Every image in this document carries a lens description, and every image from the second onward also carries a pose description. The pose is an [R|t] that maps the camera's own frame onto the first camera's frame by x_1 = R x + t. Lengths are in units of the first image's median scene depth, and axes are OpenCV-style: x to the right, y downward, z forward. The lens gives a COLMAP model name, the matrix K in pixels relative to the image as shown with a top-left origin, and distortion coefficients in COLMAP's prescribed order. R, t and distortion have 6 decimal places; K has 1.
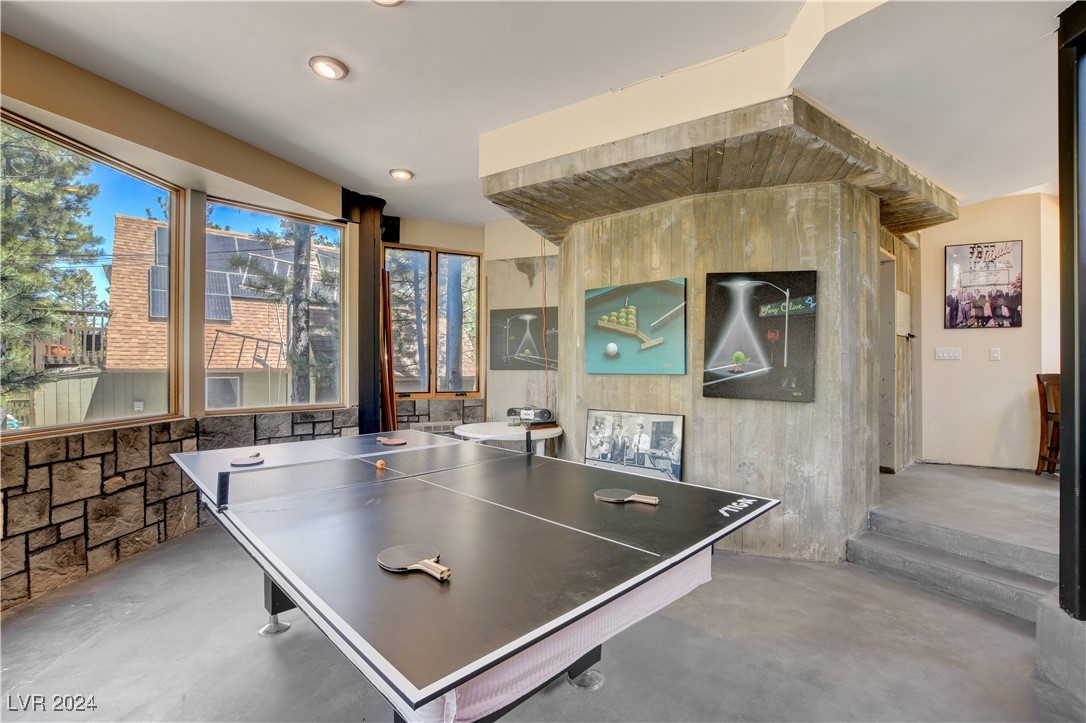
lens RADIAL K [[483.9, 0, 541.0], [0, 483.9, 360.4], [0, 0, 1]] dist [-0.021626, -0.000515]
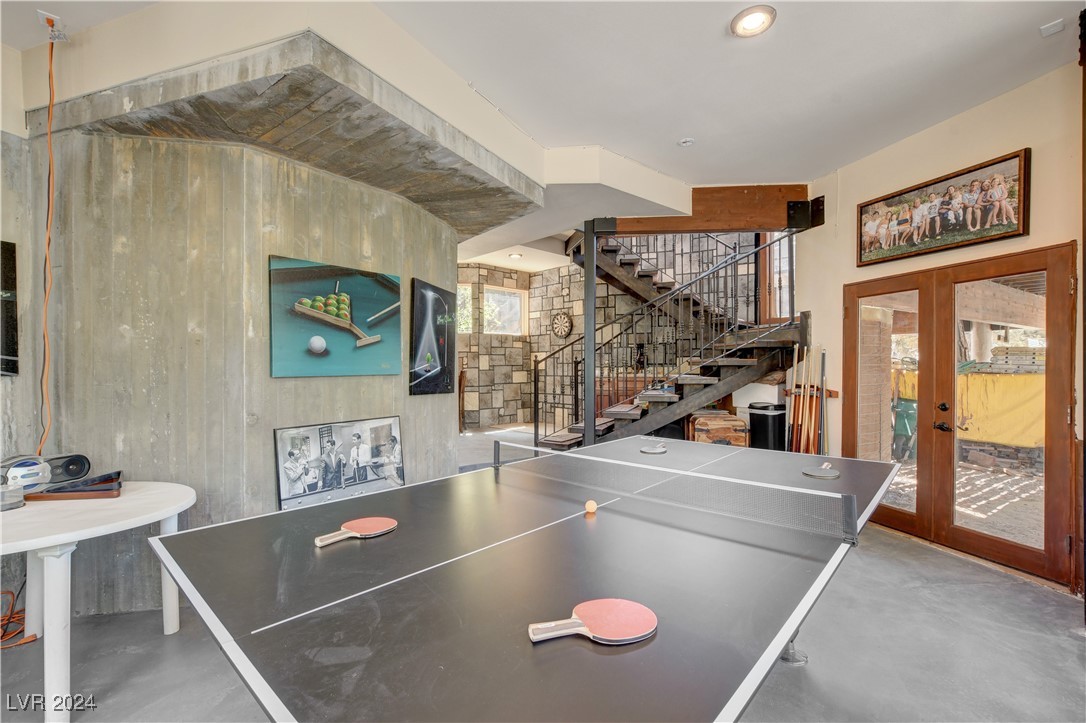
lens RADIAL K [[483.9, 0, 535.6], [0, 483.9, 368.9], [0, 0, 1]] dist [-0.021626, -0.000515]
pose [[-0.075499, -0.005636, 0.997130, -0.669236], [-0.003349, 0.999980, 0.005399, 0.010751], [-0.997140, -0.002932, -0.075516, 0.746952]]
